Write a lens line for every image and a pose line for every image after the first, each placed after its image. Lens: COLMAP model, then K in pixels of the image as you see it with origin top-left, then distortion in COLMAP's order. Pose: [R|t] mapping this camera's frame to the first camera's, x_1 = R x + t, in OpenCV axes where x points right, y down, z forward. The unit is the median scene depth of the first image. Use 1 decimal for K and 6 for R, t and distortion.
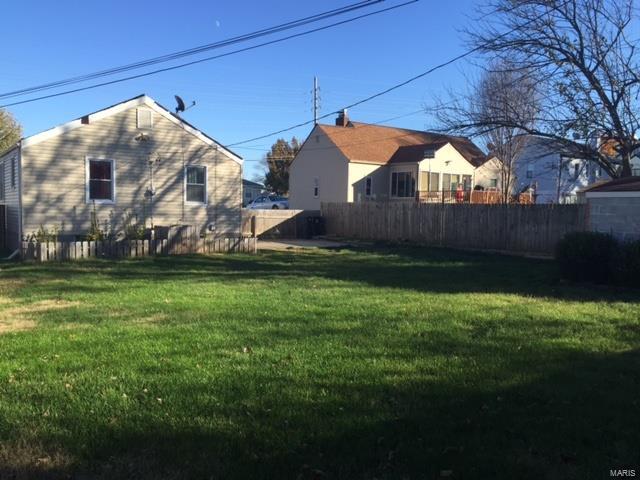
lens RADIAL K [[546.4, 0, 322.1], [0, 546.4, 239.7], [0, 0, 1]] dist [0.054301, -0.058622]
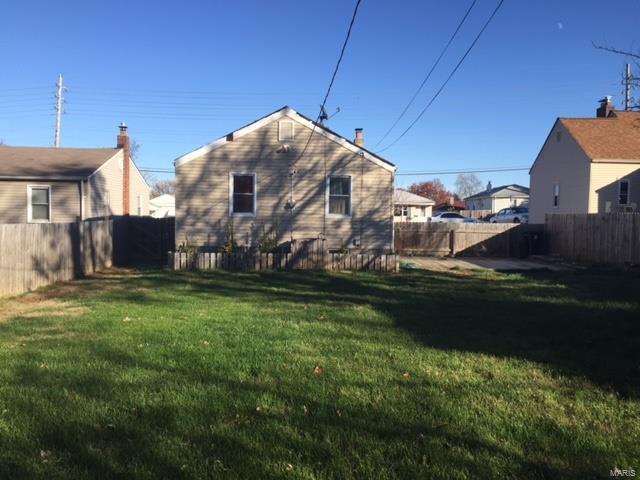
lens RADIAL K [[546.4, 0, 320.9], [0, 546.4, 240.4], [0, 0, 1]] dist [0.054301, -0.058622]
pose [[0.830344, 0.018744, -0.556935, 0.273679], [-0.032164, 0.999380, -0.014319, -0.010678], [0.556321, 0.029803, 0.830433, 0.217577]]
